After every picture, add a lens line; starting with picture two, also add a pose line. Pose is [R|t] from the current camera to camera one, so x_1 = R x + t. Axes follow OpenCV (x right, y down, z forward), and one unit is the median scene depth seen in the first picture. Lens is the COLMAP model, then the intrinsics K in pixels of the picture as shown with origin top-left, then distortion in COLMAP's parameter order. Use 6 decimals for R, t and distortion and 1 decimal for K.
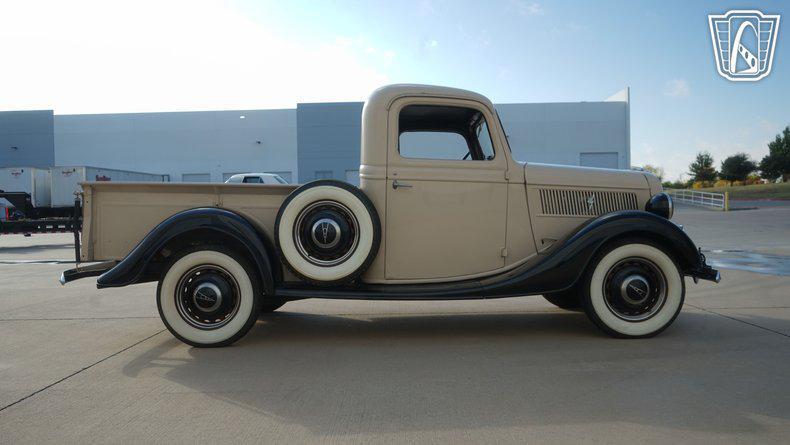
lens RADIAL K [[630.3, 0, 391.1], [0, 630.3, 221.5], [0, 0, 1]] dist [-0.014638, 0.010943]
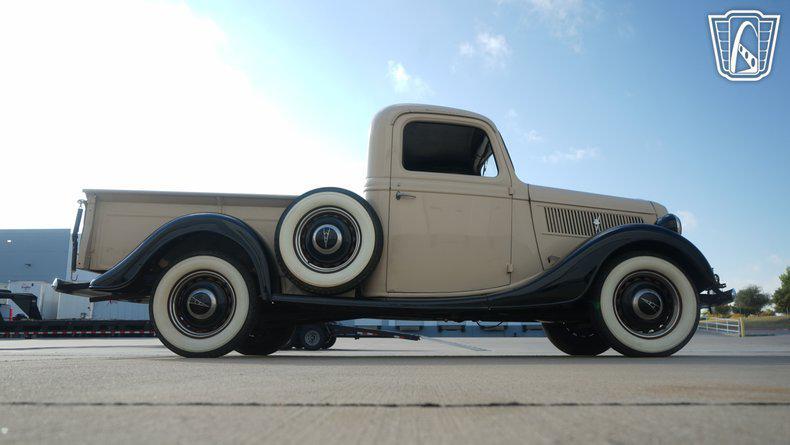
lens RADIAL K [[630.3, 0, 390.8], [0, 630.3, 219.7], [0, 0, 1]] dist [-0.014638, 0.010943]
pose [[0.999729, 0.016562, -0.016389, 0.011312], [-0.019557, 0.978816, -0.203806, 0.181964], [0.012667, 0.204071, 0.978874, 0.032474]]
